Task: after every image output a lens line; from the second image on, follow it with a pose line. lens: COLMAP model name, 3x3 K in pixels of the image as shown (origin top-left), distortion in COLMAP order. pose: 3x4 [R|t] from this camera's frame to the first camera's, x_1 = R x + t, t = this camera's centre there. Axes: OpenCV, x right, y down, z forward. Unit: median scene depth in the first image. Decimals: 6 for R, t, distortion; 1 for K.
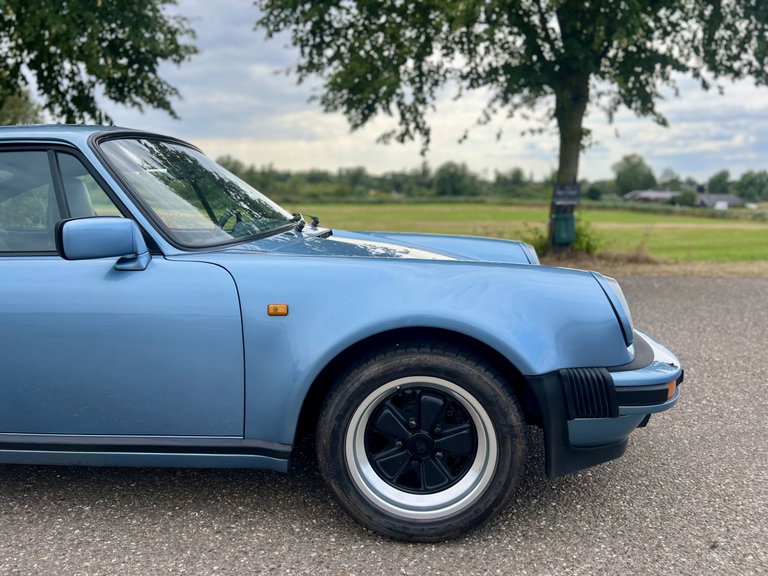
lens RADIAL K [[580.6, 0, 382.1], [0, 580.6, 289.7], [0, 0, 1]] dist [0.029088, -0.031474]
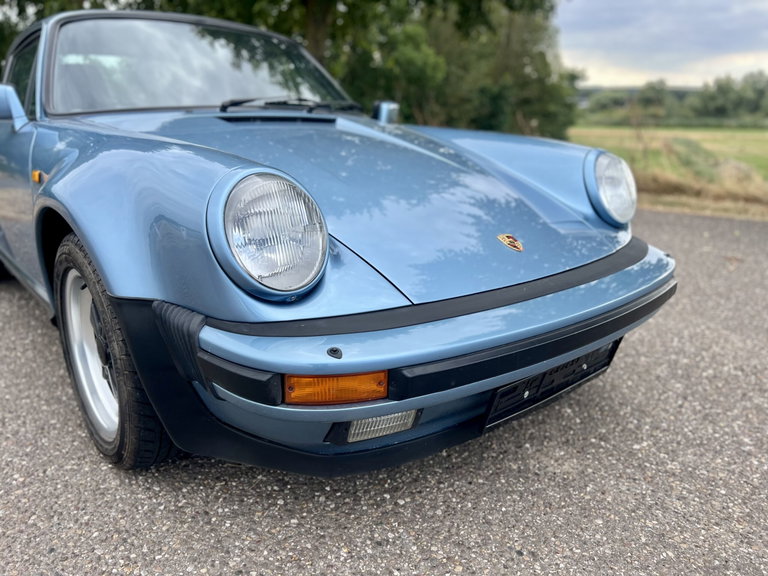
lens RADIAL K [[576.7, 0, 390.7], [0, 576.7, 285.8], [0, 0, 1]] dist [0.046919, -0.055451]
pose [[0.699000, 0.215000, -0.682037, 0.198128], [-0.131141, 0.976100, 0.173295, -0.007526], [0.702995, -0.031690, 0.710489, 0.145387]]
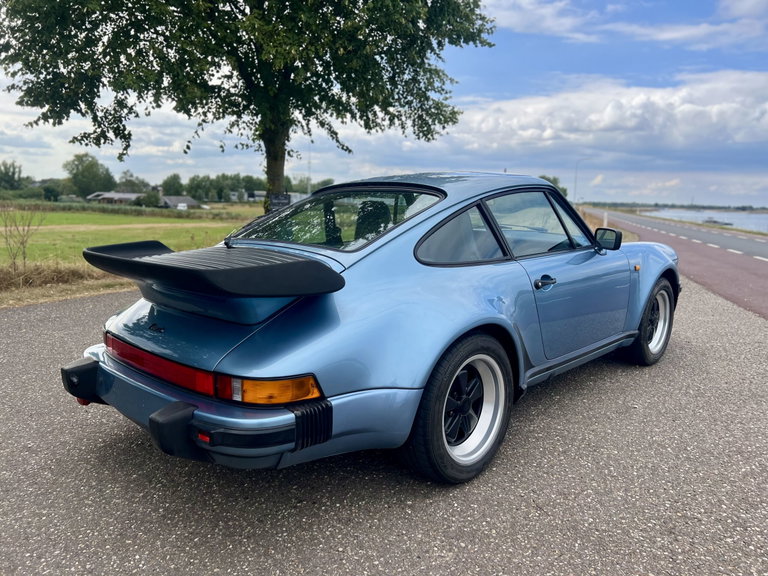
lens RADIAL K [[575.5, 0, 381.6], [0, 575.5, 290.3], [0, 0, 1]] dist [0.049599, -0.057467]
pose [[0.651467, -0.113388, 0.750156, -0.502264], [0.112989, 0.992242, 0.051856, -0.021116], [-0.750216, 0.050977, 0.659224, 0.058256]]
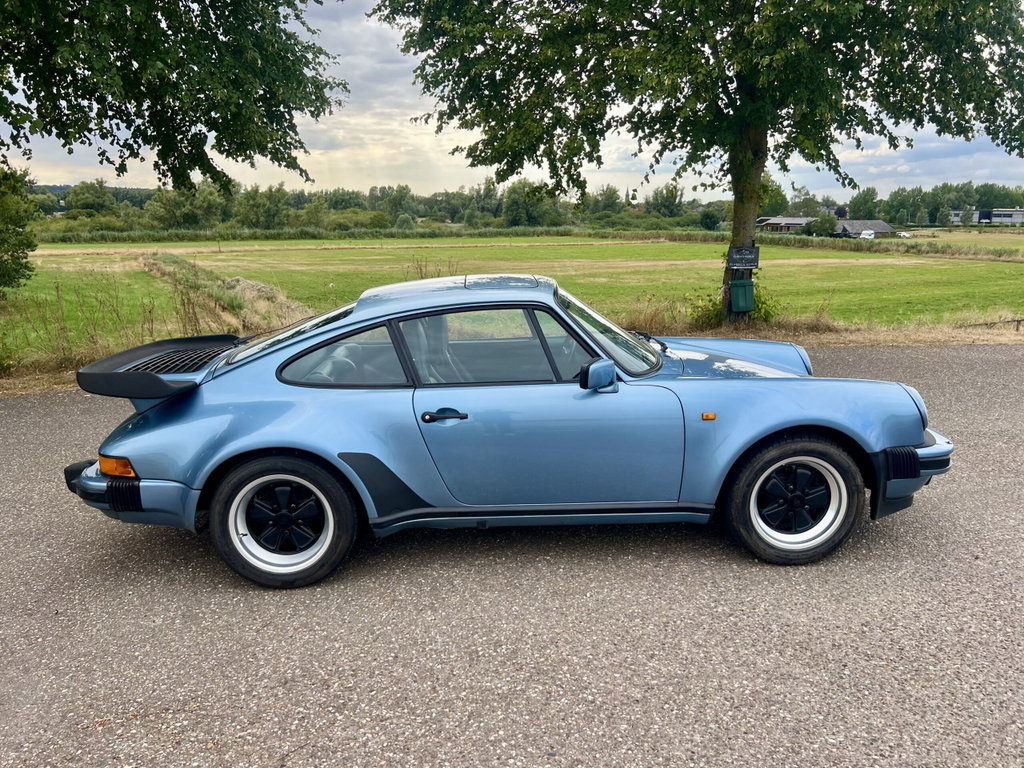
lens RADIAL K [[767.4, 0, 508.9], [0, 767.4, 387.0], [0, 0, 1]] dist [0.049599, -0.057467]
pose [[0.995284, -0.030194, 0.092190, -0.181312], [0.025806, 0.998493, 0.048425, -0.031408], [-0.093513, -0.045818, 0.994563, -0.195887]]
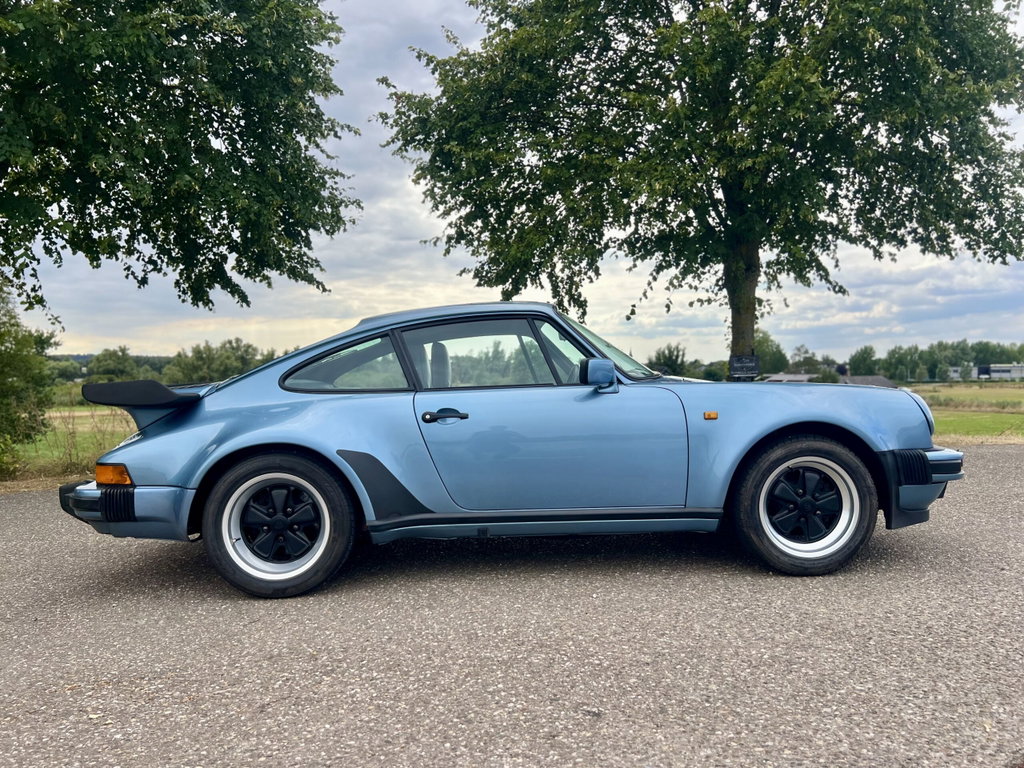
lens RADIAL K [[767.4, 0, 508.9], [0, 767.4, 387.0], [0, 0, 1]] dist [0.049599, -0.057467]
pose [[0.995993, -0.021591, 0.086784, -0.179376], [0.035026, 0.987072, -0.156406, 0.052590], [-0.082285, 0.158819, 0.983873, -0.193388]]
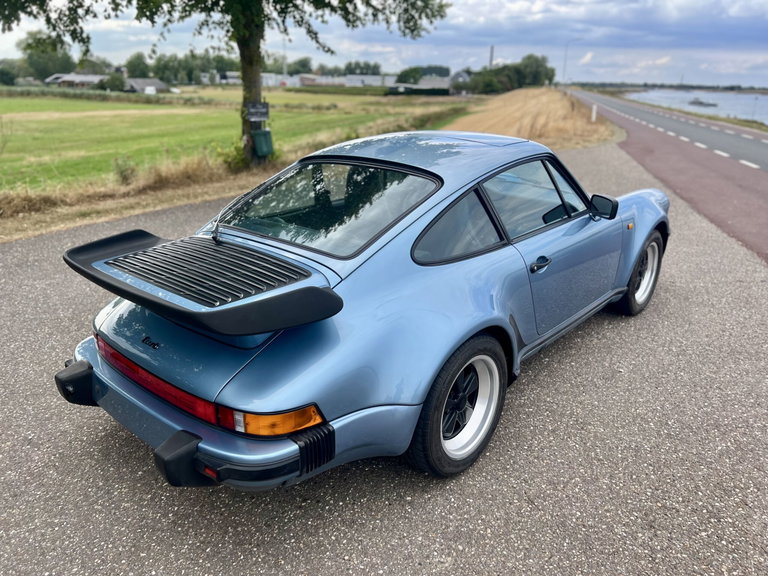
lens RADIAL K [[576.7, 0, 390.7], [0, 576.7, 285.8], [0, 0, 1]] dist [0.046919, -0.055451]
pose [[0.616372, -0.261102, 0.742908, -0.492483], [0.122372, 0.963727, 0.237181, -0.076998], [-0.777889, -0.055280, 0.625966, 0.065822]]
